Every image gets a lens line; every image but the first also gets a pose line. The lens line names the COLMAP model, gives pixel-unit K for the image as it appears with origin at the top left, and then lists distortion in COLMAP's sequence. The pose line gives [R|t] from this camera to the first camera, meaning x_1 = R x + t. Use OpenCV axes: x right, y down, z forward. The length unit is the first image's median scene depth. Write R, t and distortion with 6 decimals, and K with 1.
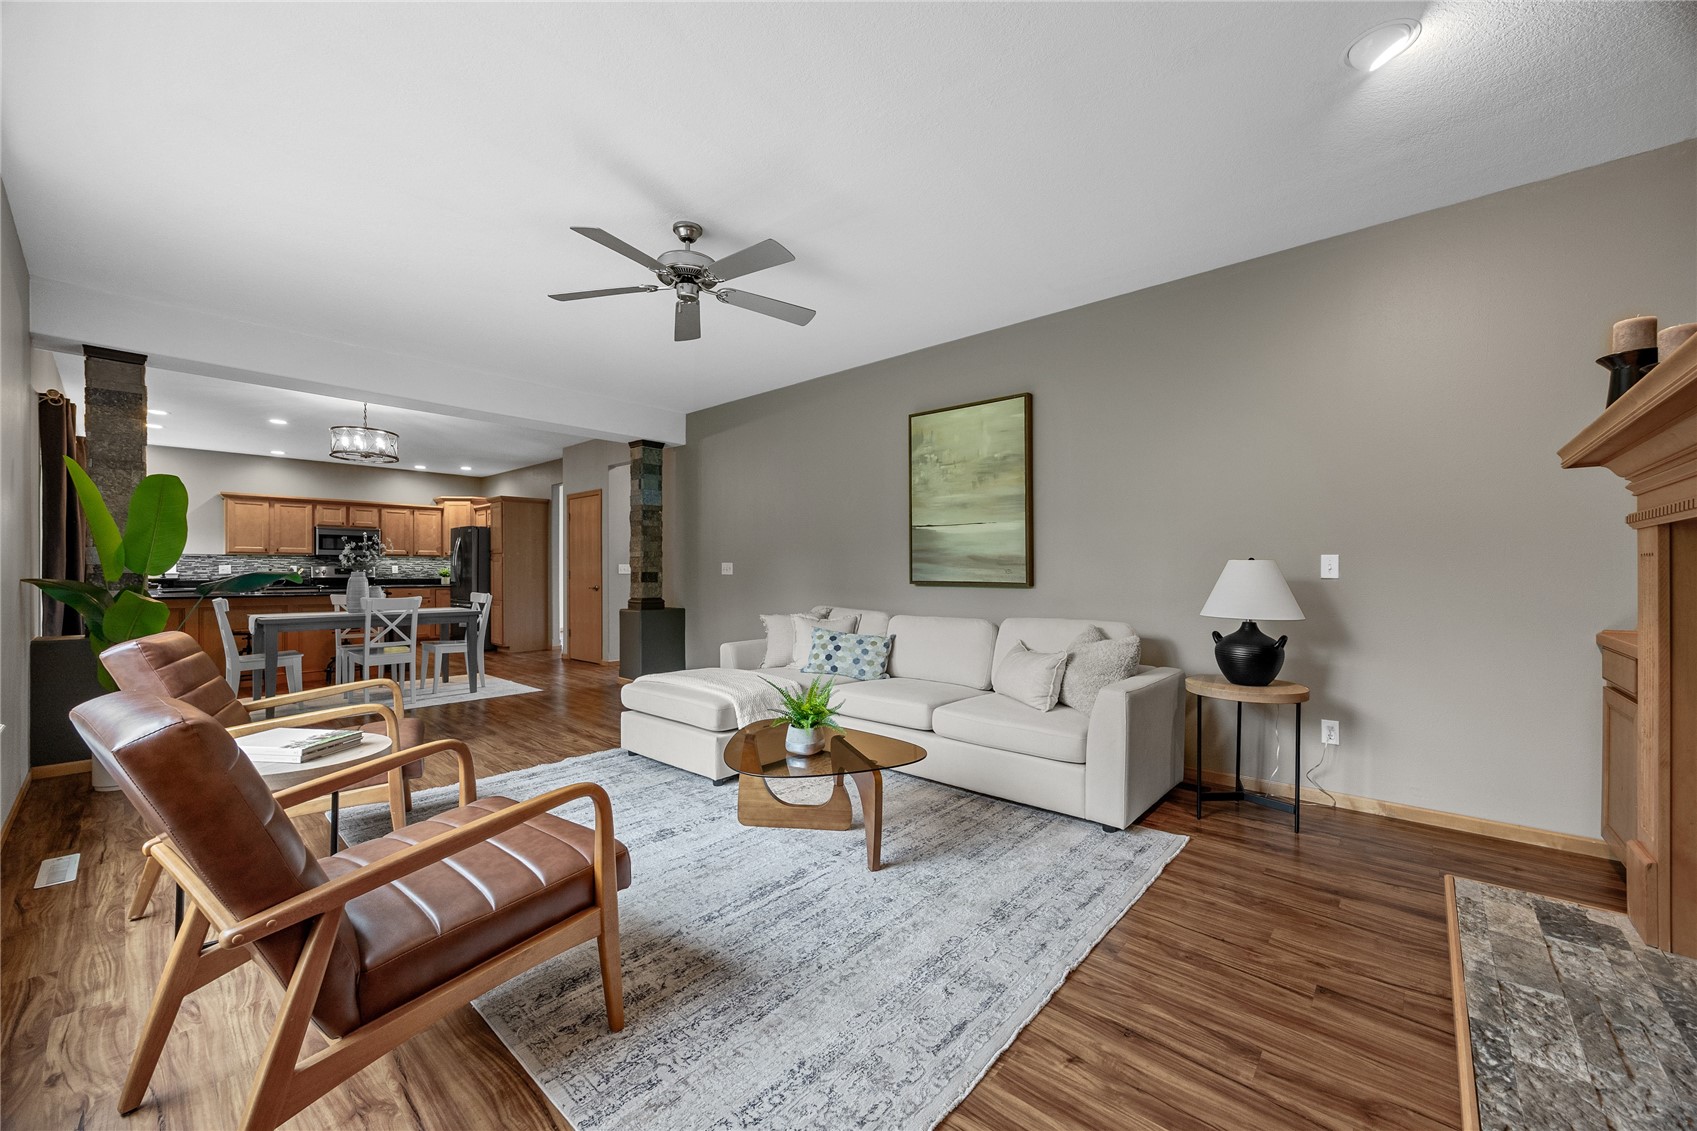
lens RADIAL K [[655.6, 0, 850.7], [0, 655.6, 567.1], [0, 0, 1]] dist [0.000426, 0.001032]
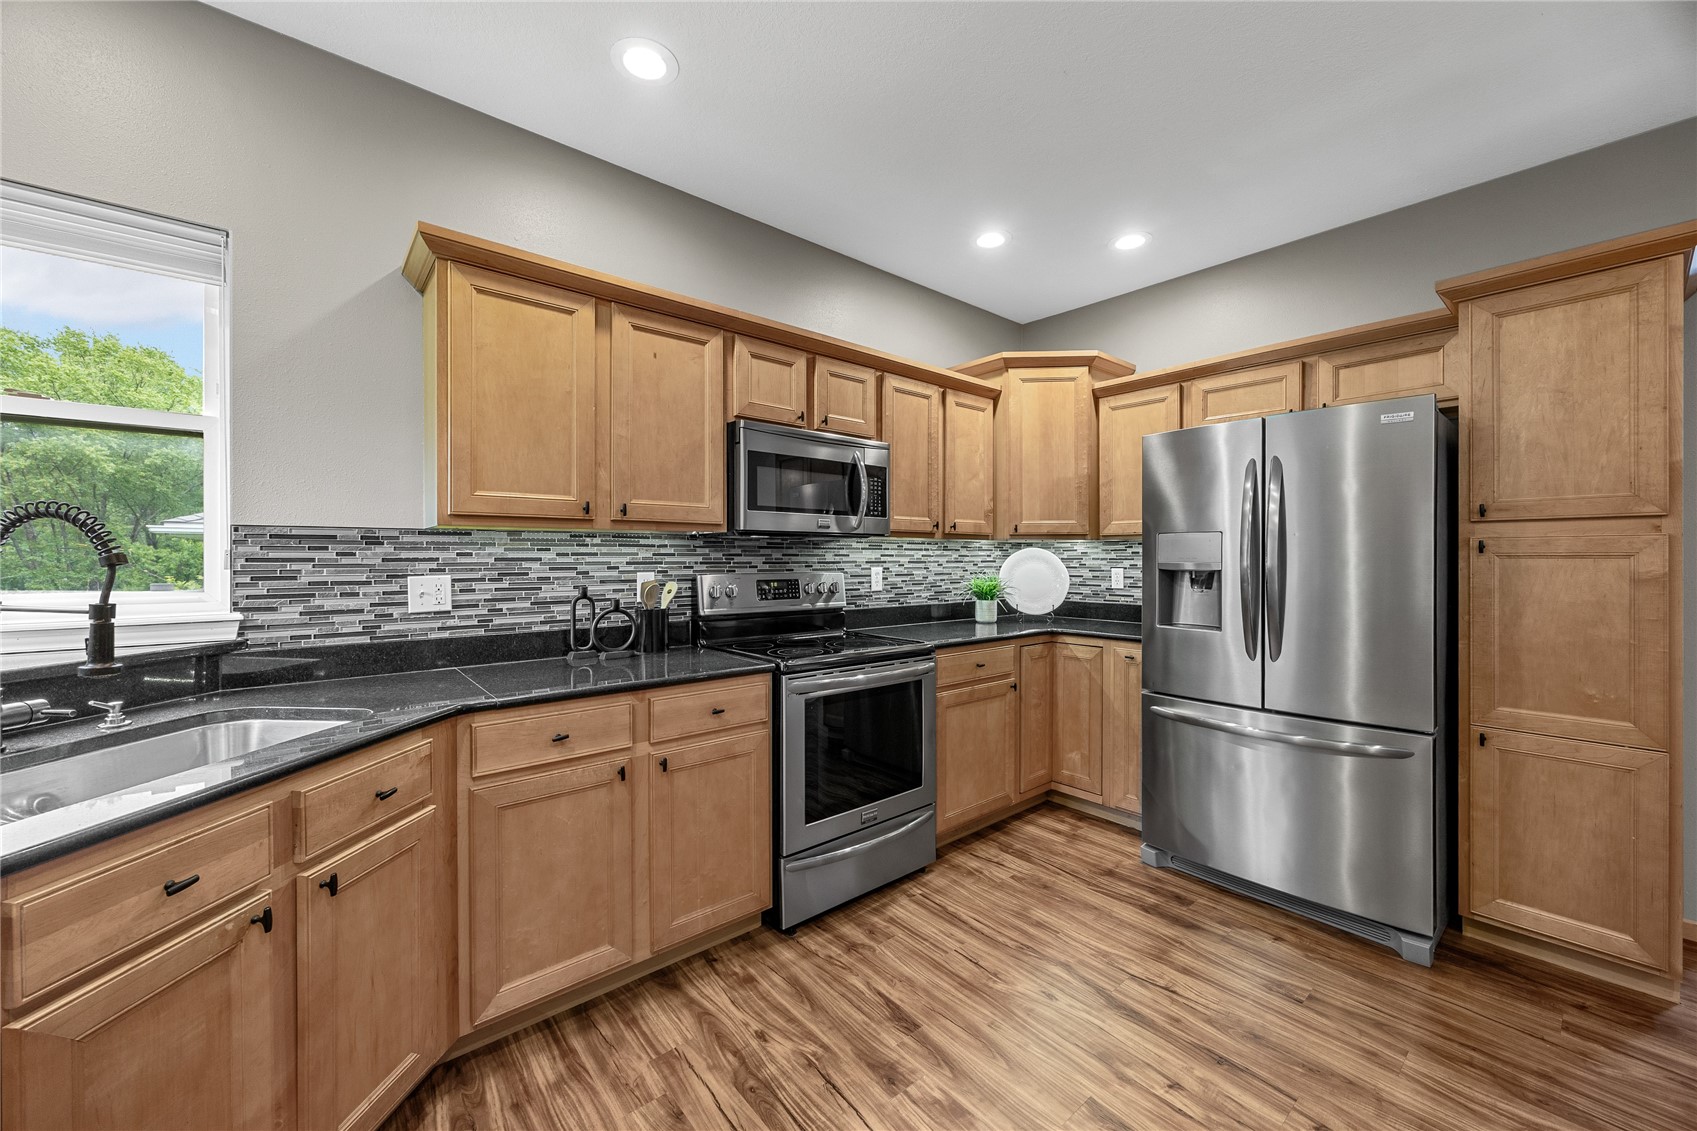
lens RADIAL K [[655.6, 0, 842.0], [0, 655.6, 564.5], [0, 0, 1]] dist [0.000426, 0.001032]
pose [[0.996629, -0.009484, -0.081489, -0.713507], [0.010250, 0.999907, 0.008987, -0.006459], [0.081396, -0.009792, 0.996634, 0.705844]]
